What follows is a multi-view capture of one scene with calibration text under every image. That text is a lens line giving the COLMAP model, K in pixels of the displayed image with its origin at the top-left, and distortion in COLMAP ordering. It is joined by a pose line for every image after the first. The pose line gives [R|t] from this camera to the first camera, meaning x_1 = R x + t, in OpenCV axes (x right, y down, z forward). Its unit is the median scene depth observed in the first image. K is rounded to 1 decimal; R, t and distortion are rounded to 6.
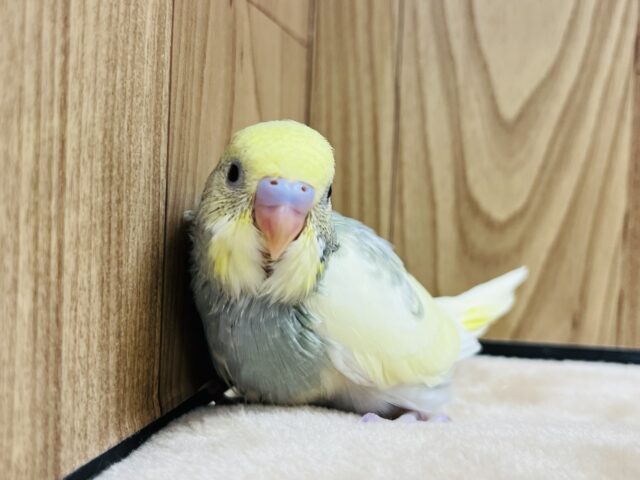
lens RADIAL K [[749.0, 0, 320.0], [0, 749.0, 240.0], [0, 0, 1]] dist [0.004973, -0.039293]
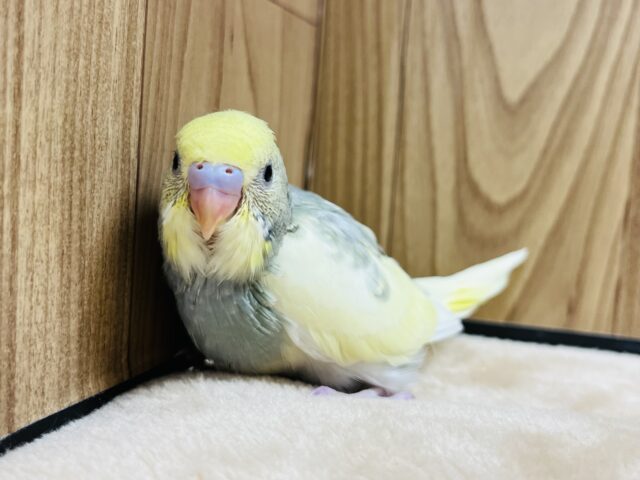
lens RADIAL K [[749.0, 0, 320.0], [0, 749.0, 240.0], [0, 0, 1]] dist [0.004973, -0.039293]
pose [[0.994179, 0.040341, -0.099899, 0.166261], [-0.035611, 0.998179, 0.048690, -0.027765], [0.101681, -0.044849, 0.993806, -0.038620]]
